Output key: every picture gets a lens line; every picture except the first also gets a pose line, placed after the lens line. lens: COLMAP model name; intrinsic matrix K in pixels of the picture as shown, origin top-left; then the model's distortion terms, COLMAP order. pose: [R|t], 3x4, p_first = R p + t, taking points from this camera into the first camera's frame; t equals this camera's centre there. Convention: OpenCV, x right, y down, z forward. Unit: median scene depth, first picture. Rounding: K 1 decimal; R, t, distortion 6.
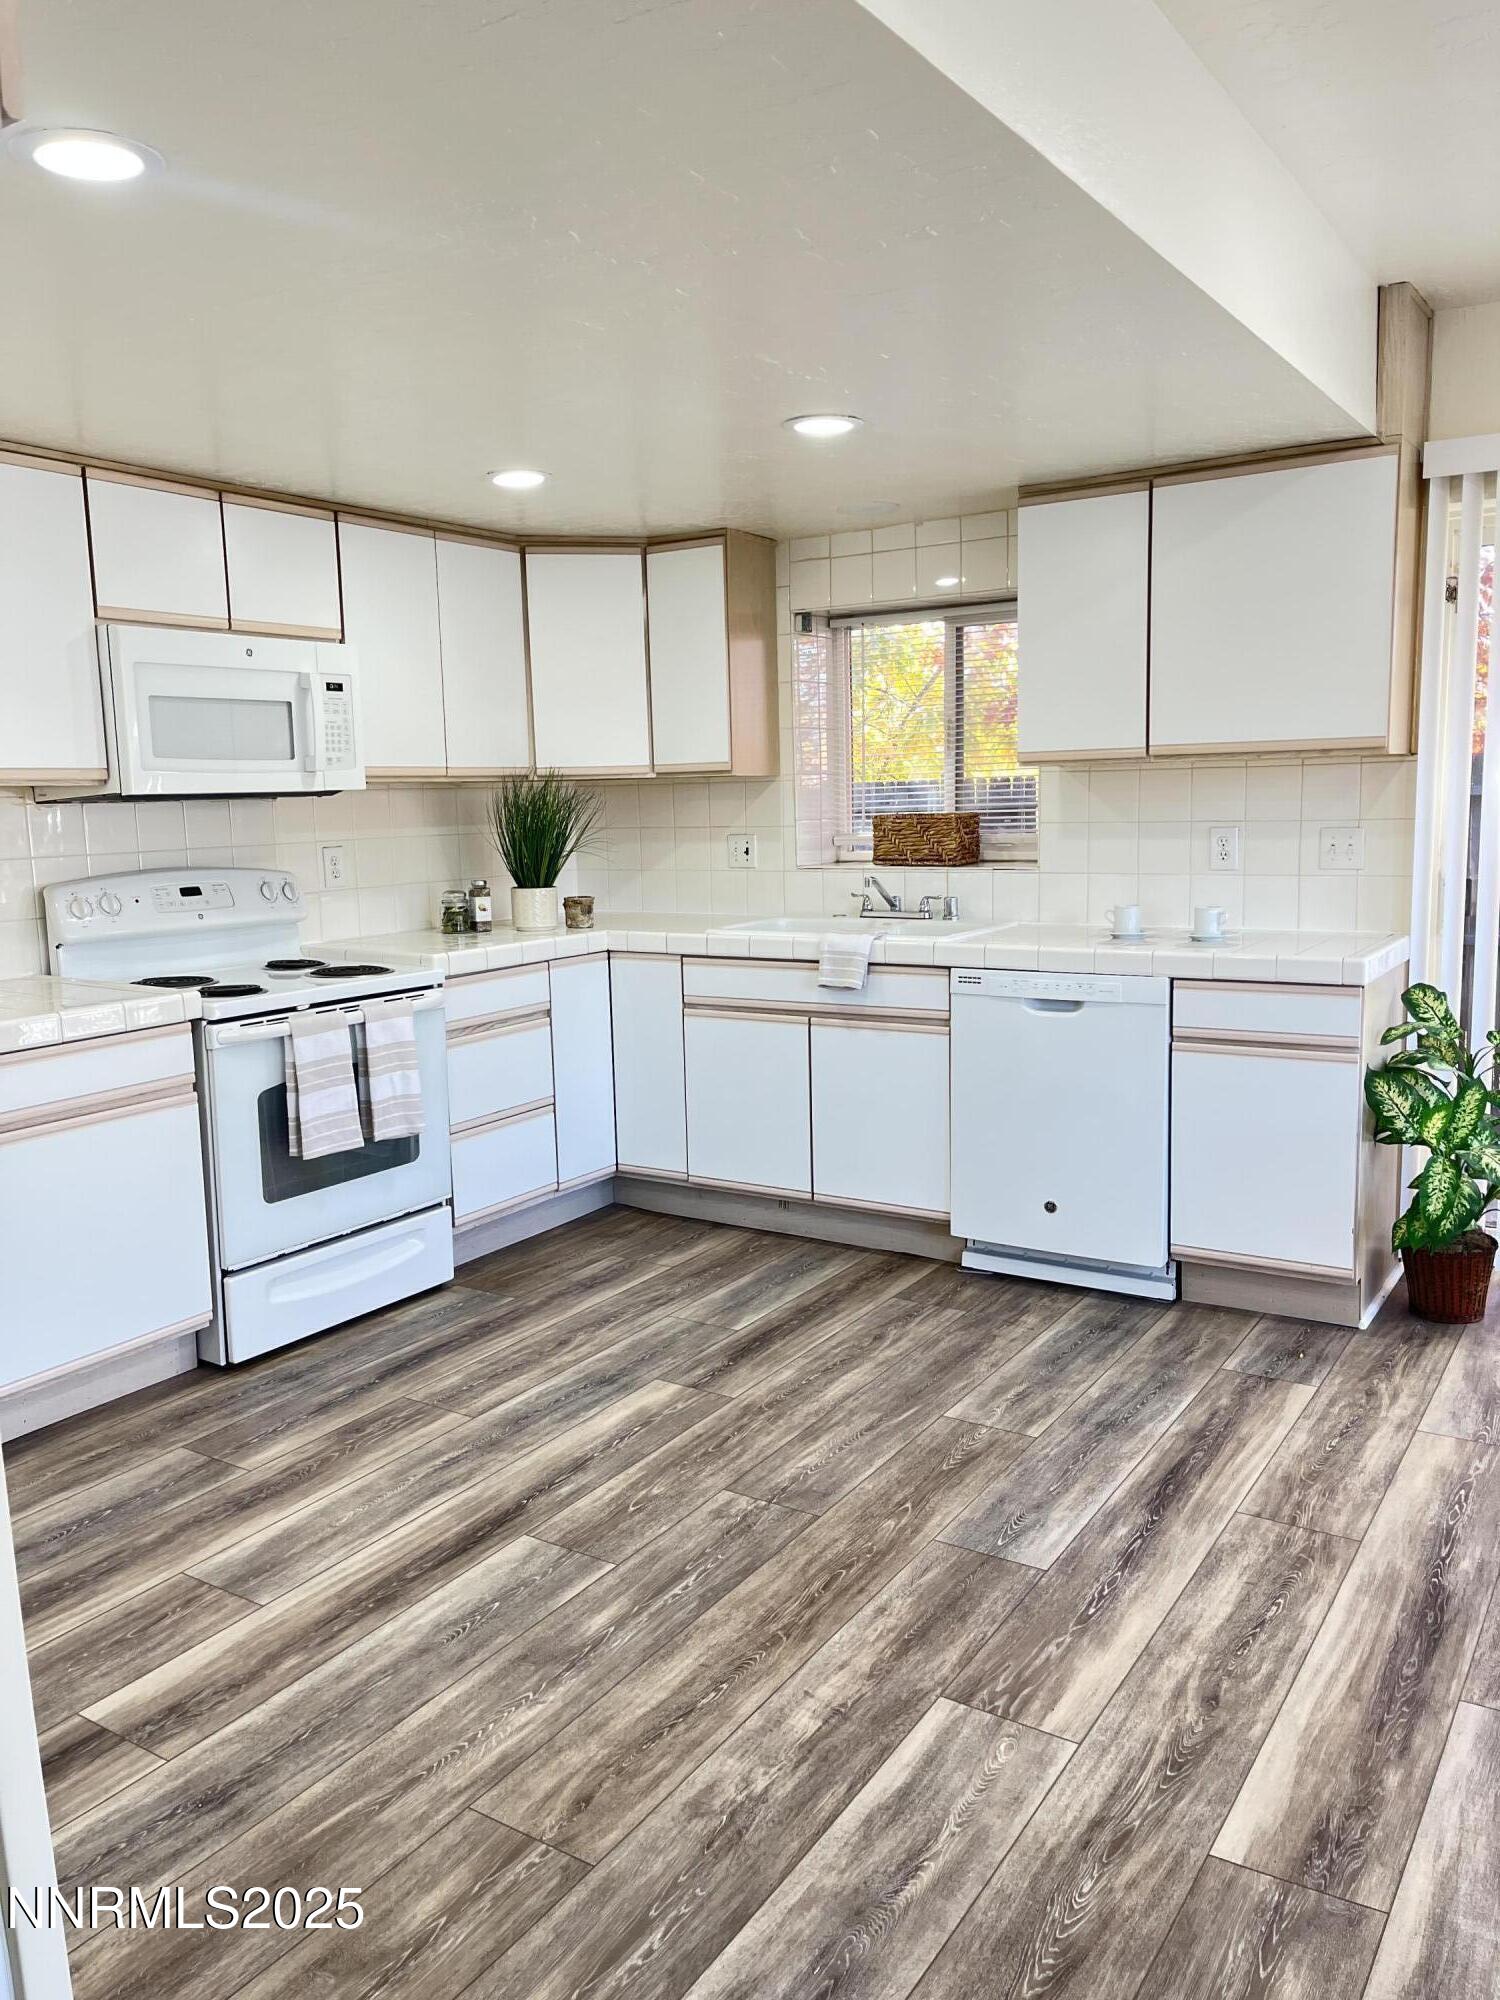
lens RADIAL K [[1493.6, 0, 725.0], [0, 1493.6, 1009.7], [0, 0, 1]] dist [0.062666, -0.089463]
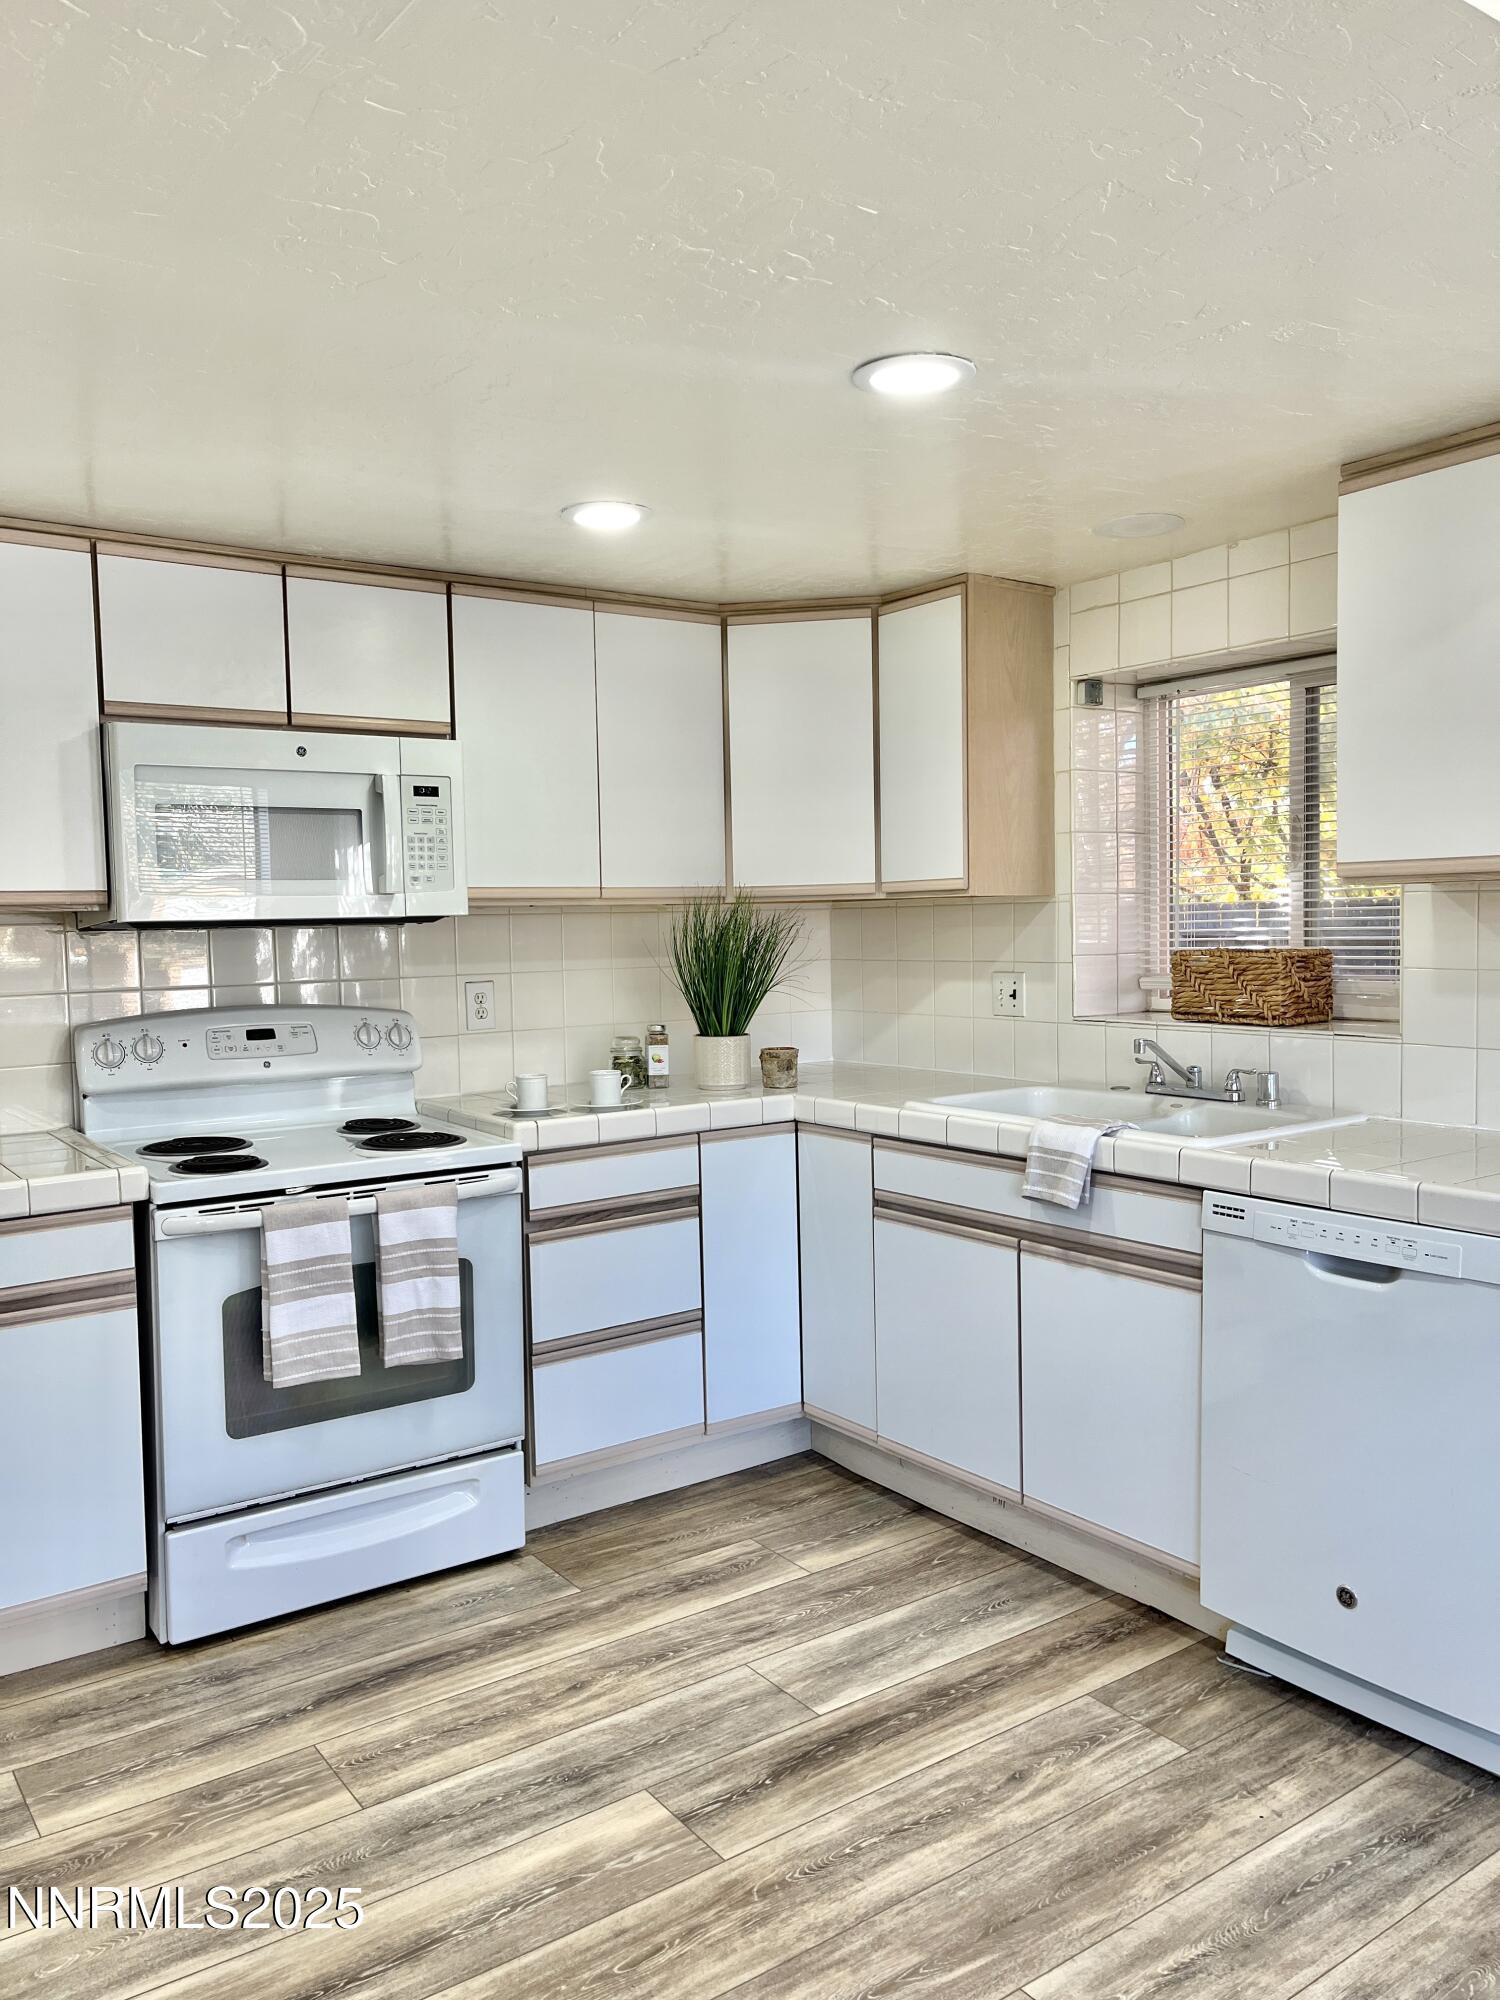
lens RADIAL K [[1493.6, 0, 725.0], [0, 1493.6, 1009.7], [0, 0, 1]] dist [0.062666, -0.089463]
pose [[0.930467, 0.028581, -0.365259, 0.197950], [-0.055709, 0.996397, -0.063948, -0.053747], [0.362115, 0.079849, 0.928707, 0.314361]]
